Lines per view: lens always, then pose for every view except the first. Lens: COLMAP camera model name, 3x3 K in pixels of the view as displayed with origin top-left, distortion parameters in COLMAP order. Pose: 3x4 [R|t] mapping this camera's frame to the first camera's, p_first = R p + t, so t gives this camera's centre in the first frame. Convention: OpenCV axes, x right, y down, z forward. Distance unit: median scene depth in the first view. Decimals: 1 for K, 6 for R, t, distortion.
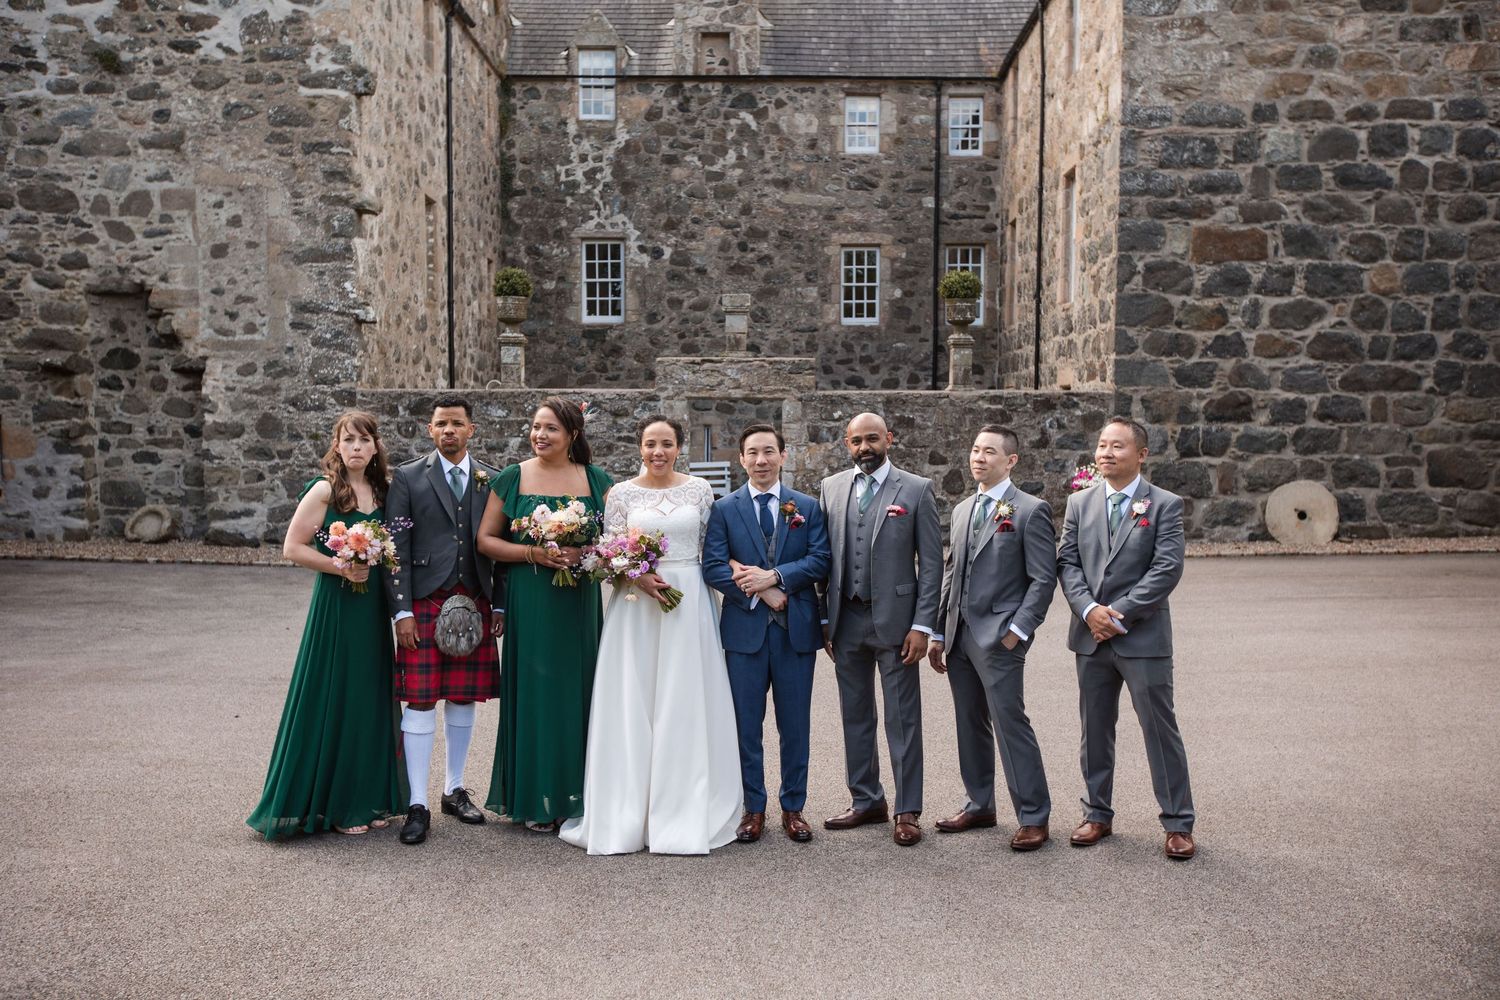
lens RADIAL K [[1470.9, 0, 761.4], [0, 1470.9, 510.6], [0, 0, 1]] dist [0.007644, 0.135225]
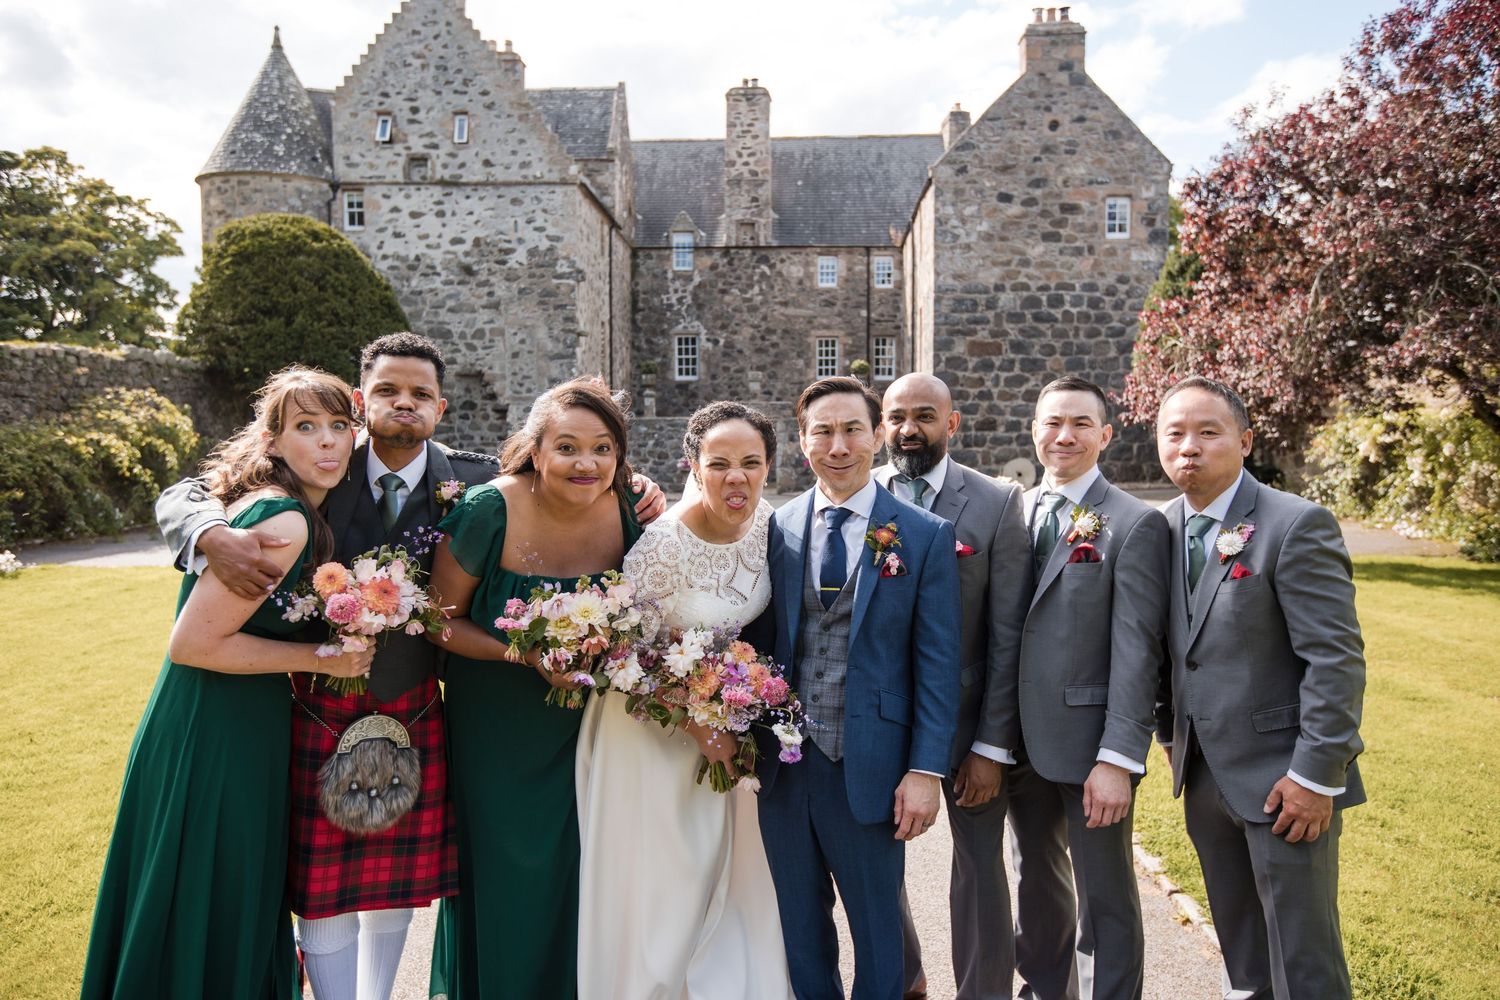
lens RADIAL K [[1077.5, 0, 766.8], [0, 1077.5, 499.4], [0, 0, 1]] dist [-0.037063, 0.082907]
pose [[0.999749, -0.005251, -0.021788, 0.033566], [0.005222, 0.999985, -0.001371, 0.039065], [0.021795, 0.001257, 0.999762, -0.559082]]
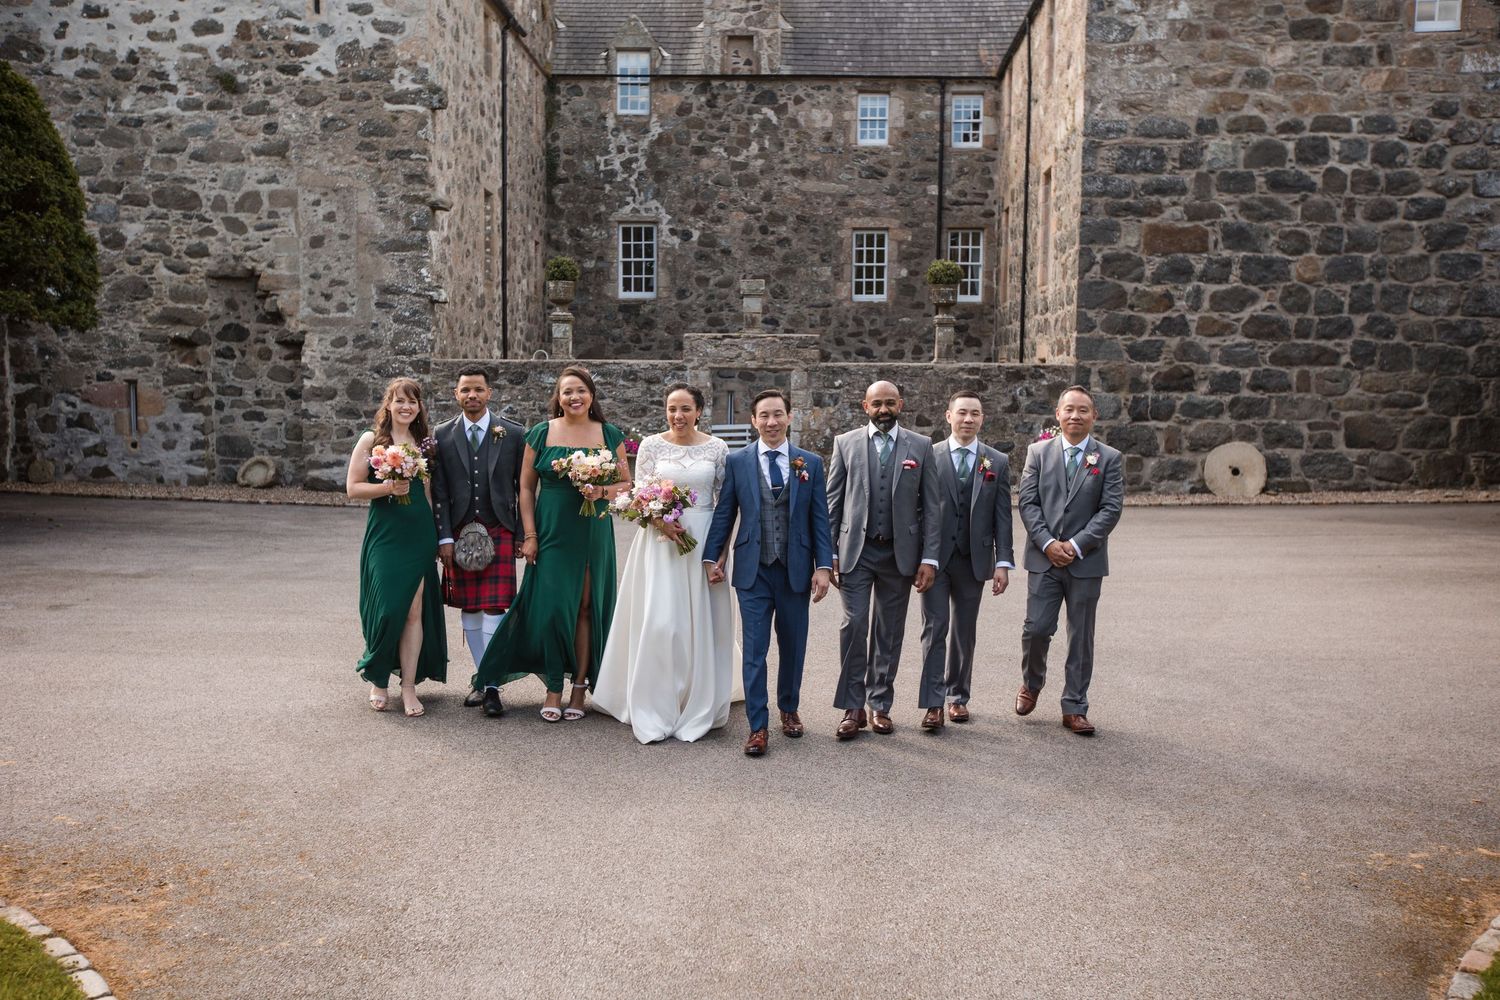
lens RADIAL K [[1466.8, 0, 750.0], [0, 1466.8, 500.0], [0, 0, 1]] dist [0.003715, 0.143020]
pose [[0.999593, 0.008038, -0.027390, 0.014278], [-0.007601, 0.999843, 0.016018, 0.009648], [0.027514, -0.015804, 0.999496, -0.171007]]
